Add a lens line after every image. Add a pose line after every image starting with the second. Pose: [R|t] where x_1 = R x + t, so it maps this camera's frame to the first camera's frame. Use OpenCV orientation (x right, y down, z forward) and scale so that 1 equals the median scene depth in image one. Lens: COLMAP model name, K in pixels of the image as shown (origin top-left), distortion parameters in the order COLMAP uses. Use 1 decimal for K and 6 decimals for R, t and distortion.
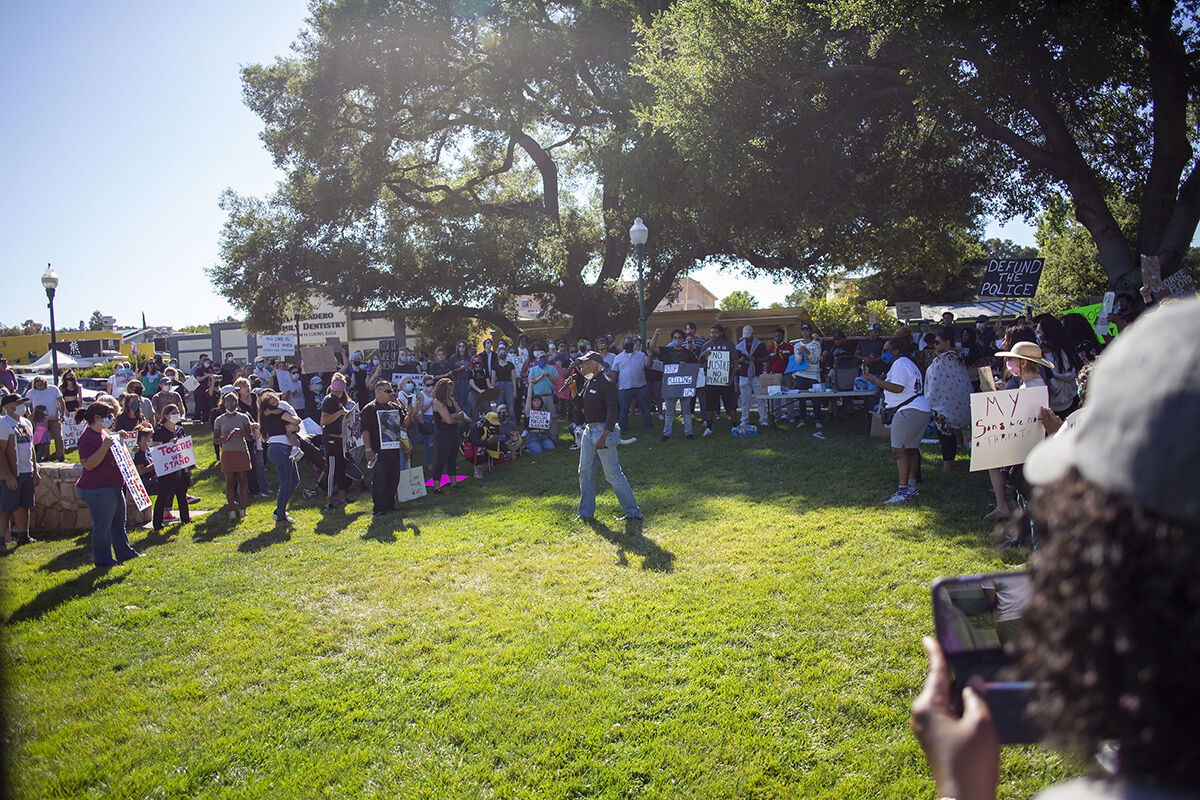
lens RADIAL K [[816.6, 0, 600.8], [0, 816.6, 387.6], [0, 0, 1]] dist [-0.099310, 0.081020]
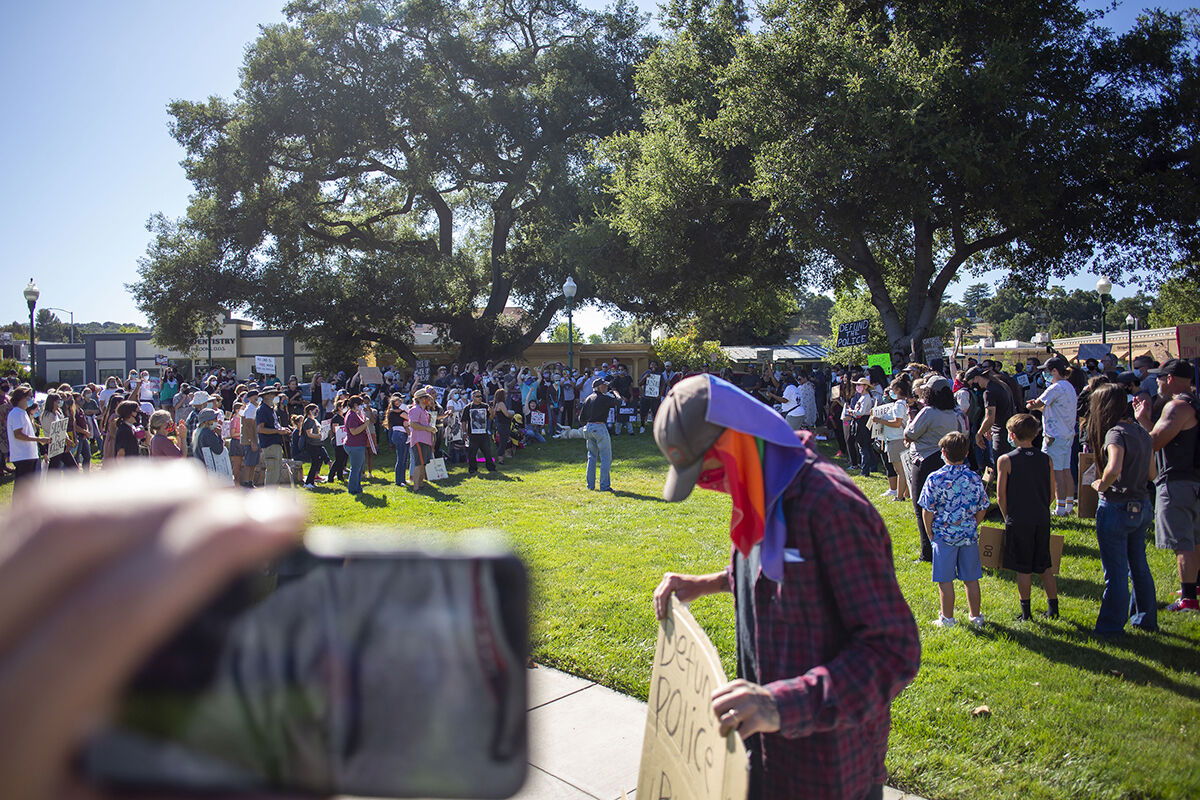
lens RADIAL K [[816.6, 0, 600.8], [0, 816.6, 387.6], [0, 0, 1]] dist [-0.099310, 0.081020]
pose [[0.972603, 0.032227, 0.230229, -0.115299], [-0.024713, 0.999066, -0.035450, 0.010642], [-0.231157, 0.028789, 0.972490, -0.172282]]
